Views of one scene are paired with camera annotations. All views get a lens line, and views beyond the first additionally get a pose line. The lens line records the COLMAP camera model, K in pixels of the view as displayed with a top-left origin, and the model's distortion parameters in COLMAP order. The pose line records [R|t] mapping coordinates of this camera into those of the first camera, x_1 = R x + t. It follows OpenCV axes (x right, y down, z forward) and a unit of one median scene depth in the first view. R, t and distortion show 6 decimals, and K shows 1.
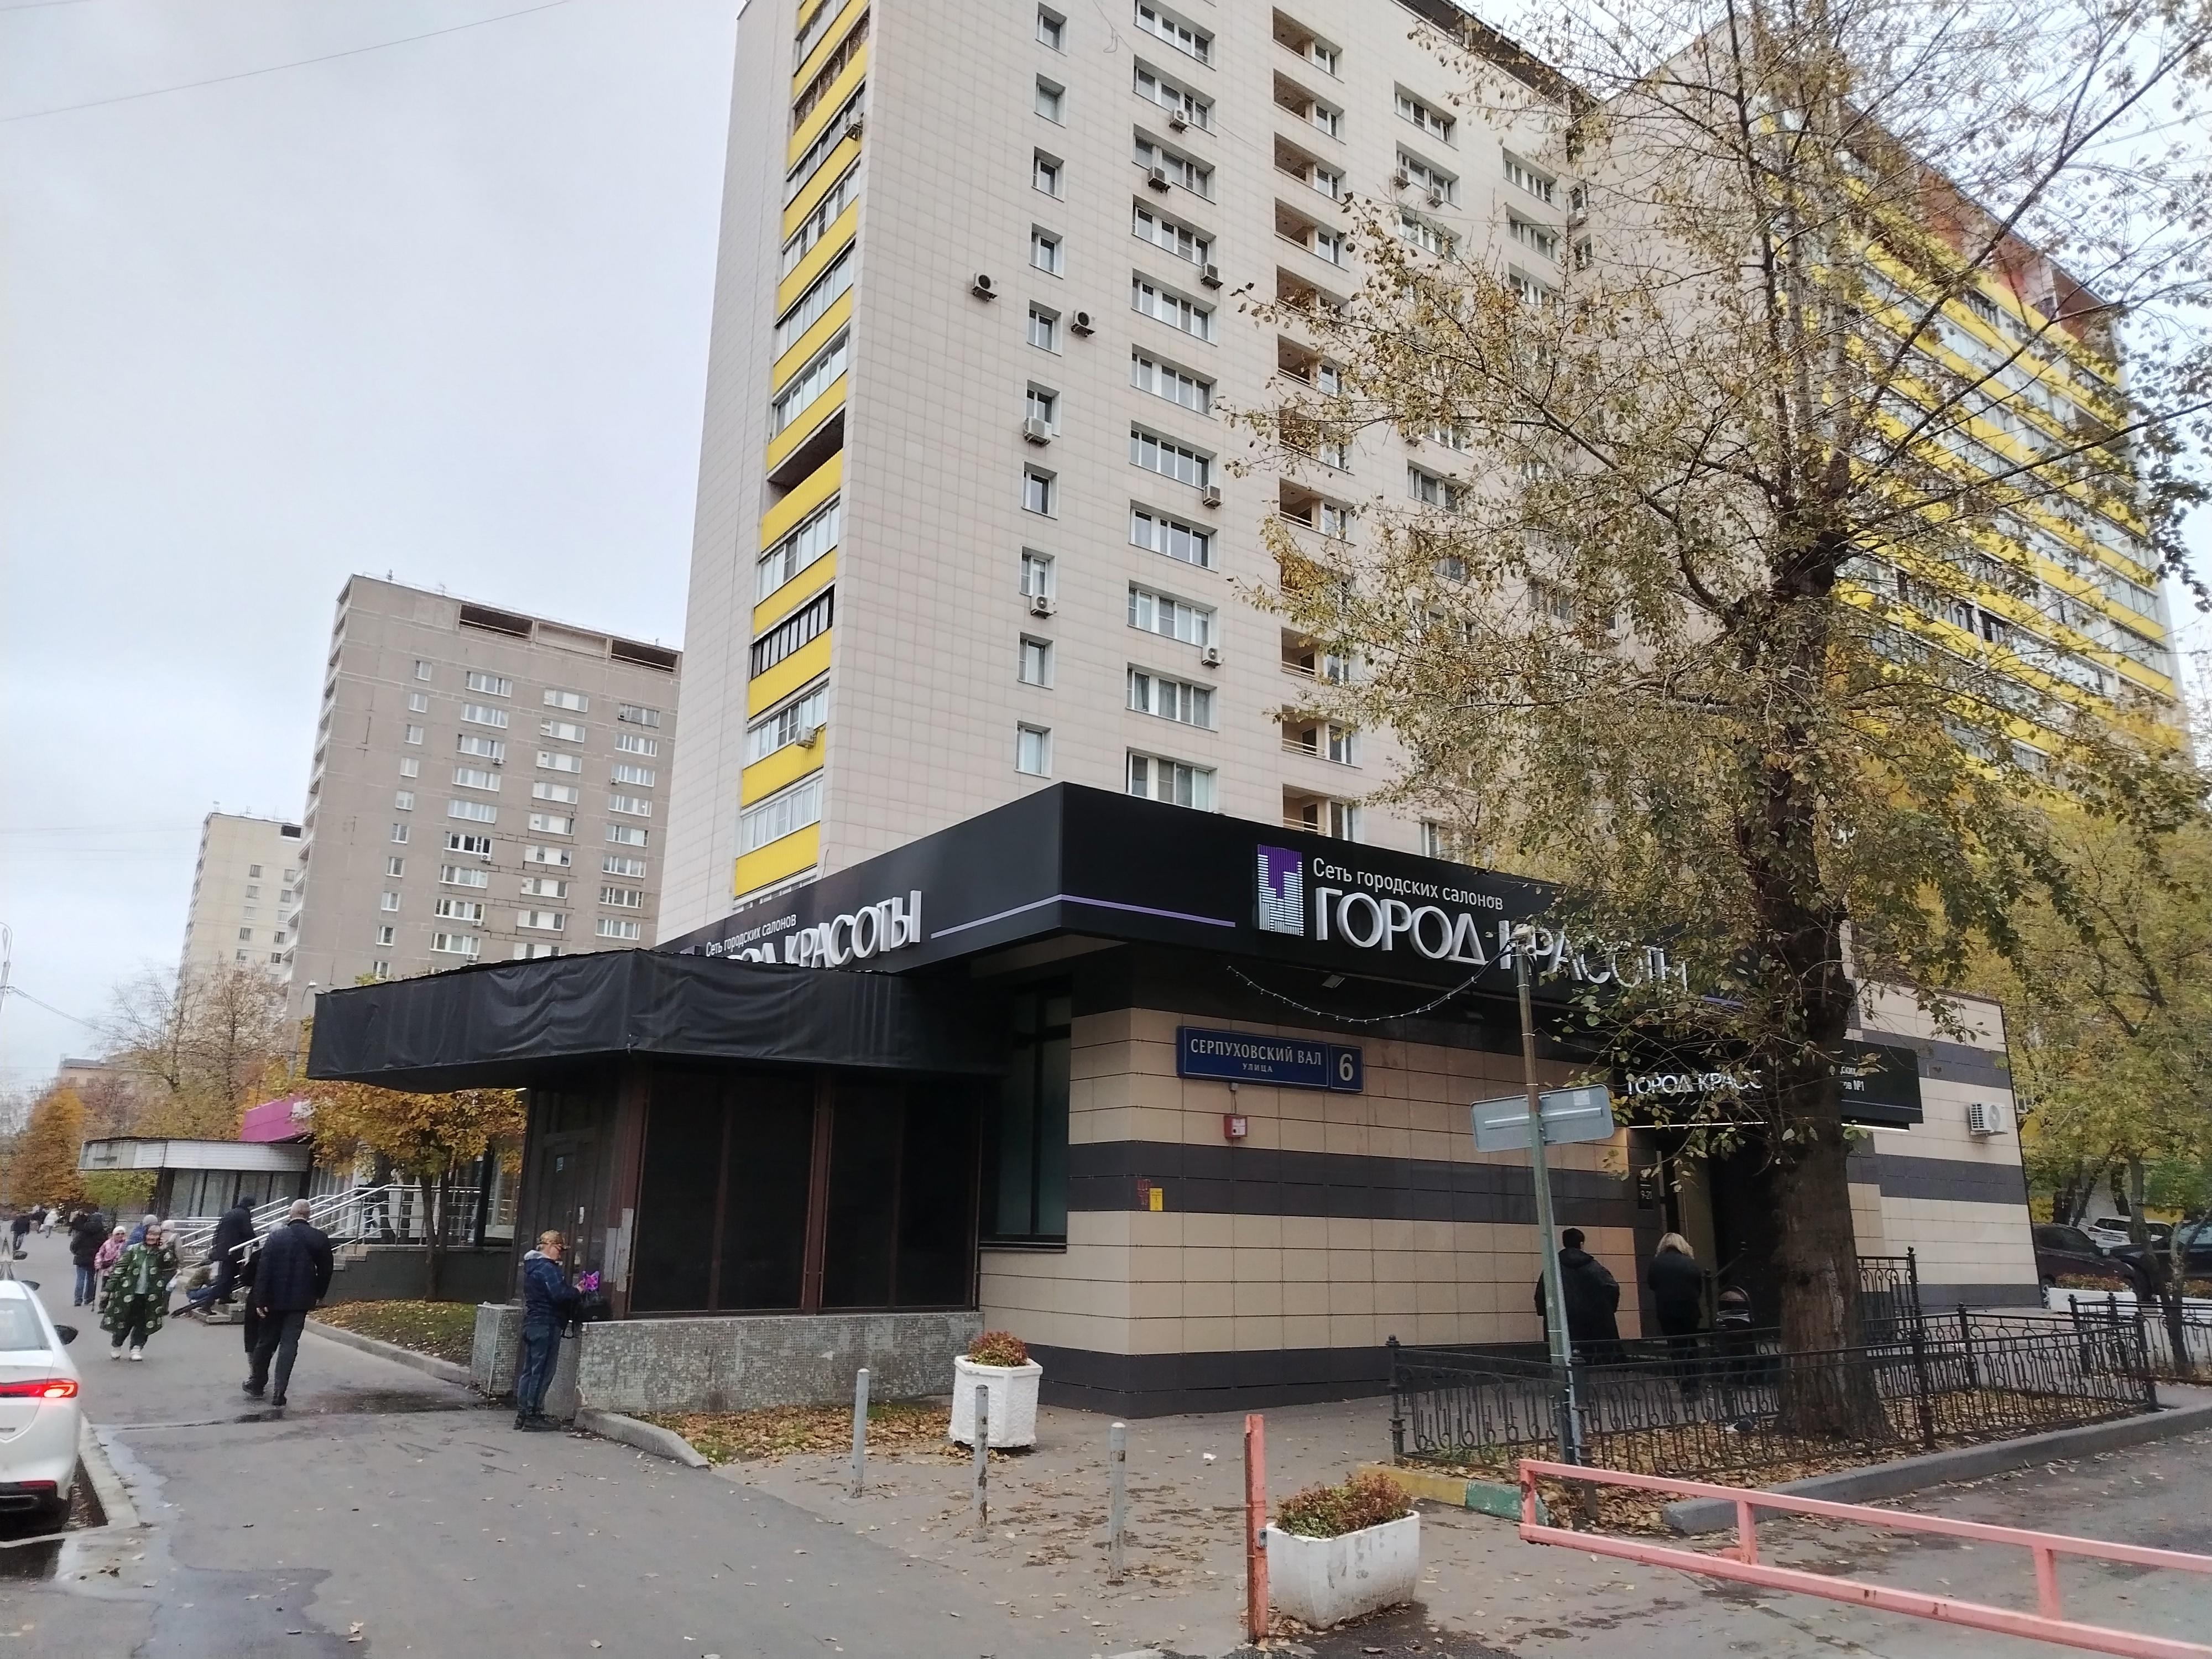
lens RADIAL K [[1525.0, 0, 1106.0], [0, 1525.0, 829.5], [0, 0, 1]] dist [0.005608, 0.001902]
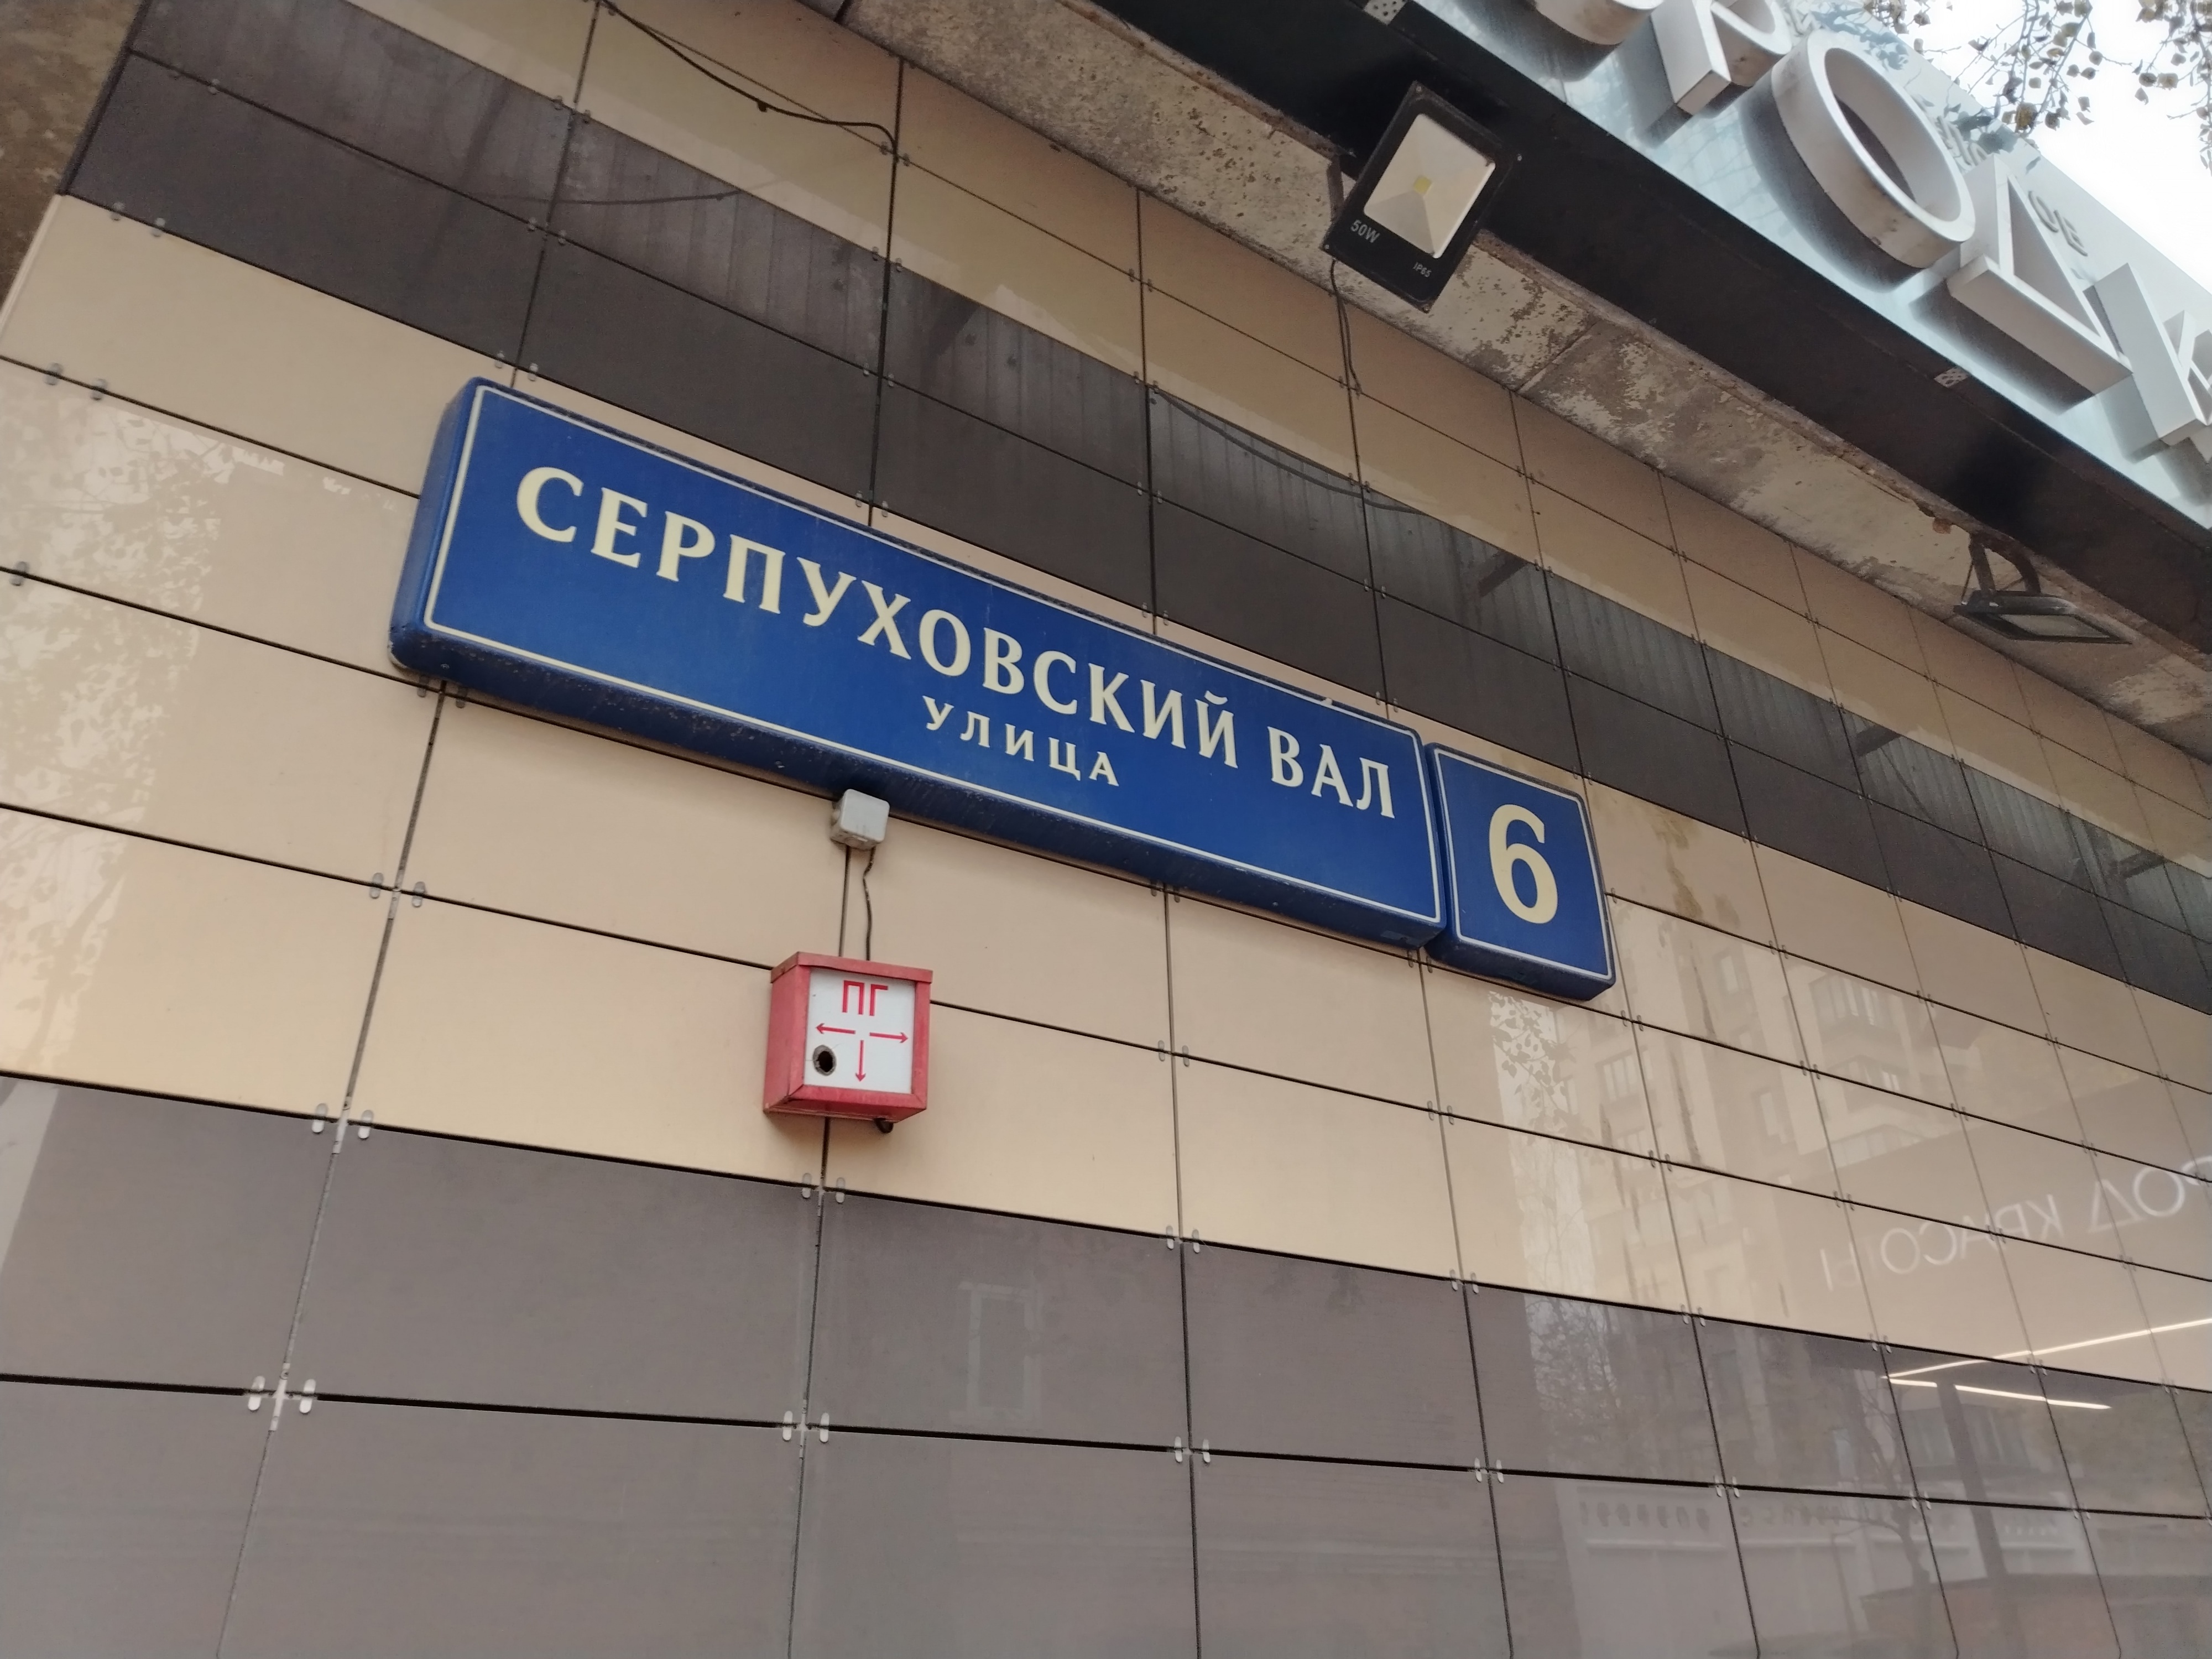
lens RADIAL K [[1525.0, 0, 1106.0], [0, 1525.0, 829.5], [0, 0, 1]] dist [0.005608, 0.001902]
pose [[0.997628, -0.055994, -0.040039, 0.116115], [0.045342, 0.972176, -0.229821, 0.207552], [0.051793, 0.227460, 0.972409, 0.840052]]
